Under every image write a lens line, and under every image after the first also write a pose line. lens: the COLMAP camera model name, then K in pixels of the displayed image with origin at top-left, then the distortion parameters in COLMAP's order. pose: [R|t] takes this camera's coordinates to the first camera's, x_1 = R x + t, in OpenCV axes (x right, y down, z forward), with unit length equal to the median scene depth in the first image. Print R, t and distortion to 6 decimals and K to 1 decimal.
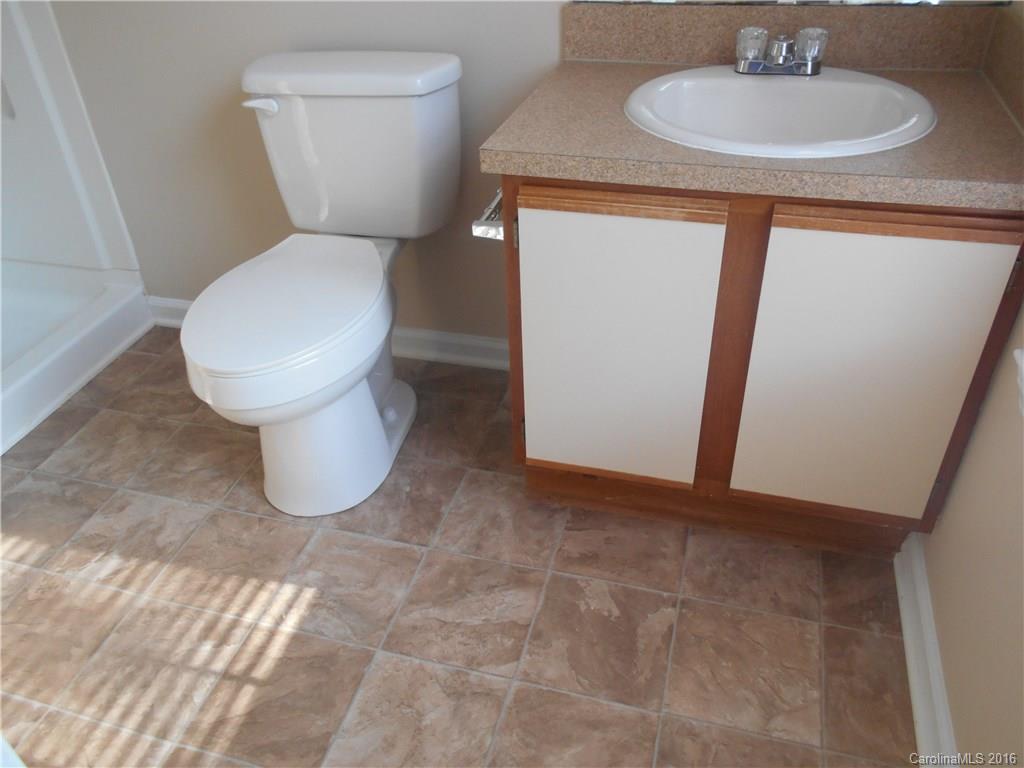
lens RADIAL K [[808.8, 0, 512.0], [0, 808.8, 384.0], [0, 0, 1]] dist [0.008827, 0.008380]
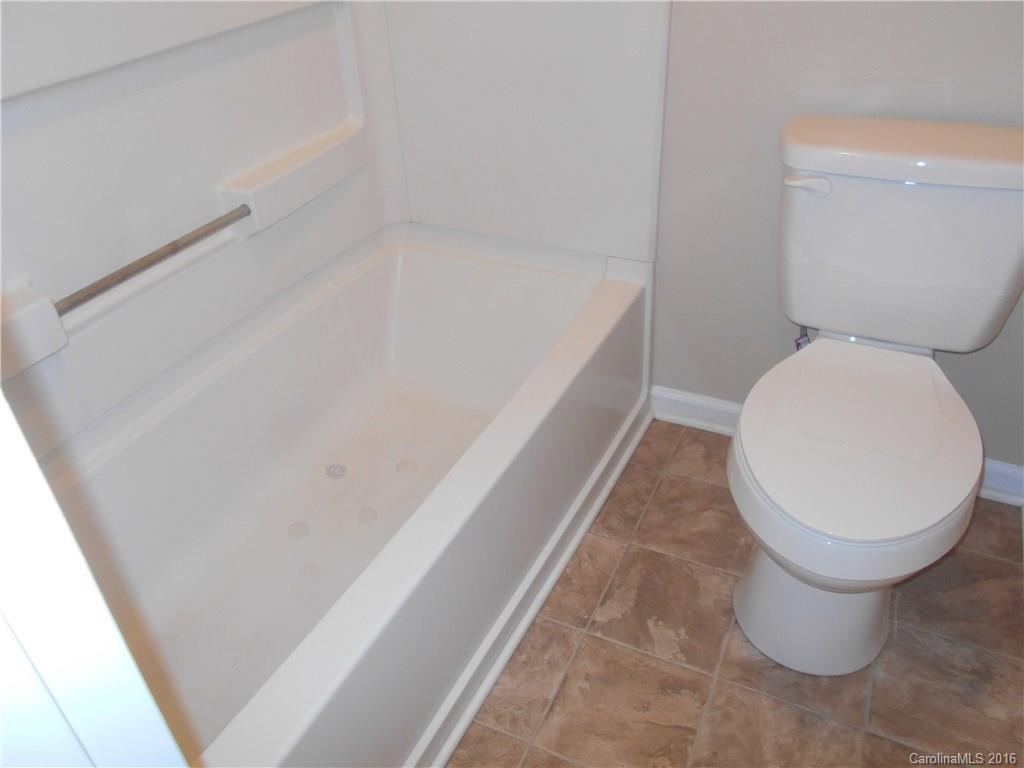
lens RADIAL K [[808.8, 0, 512.0], [0, 808.8, 384.0], [0, 0, 1]] dist [0.008827, 0.008380]
pose [[-0.982495, -0.029790, 0.183892, 0.119822], [0.162441, 0.346232, 0.923978, -0.813615], [-0.091194, 0.937676, -0.335332, 1.064743]]
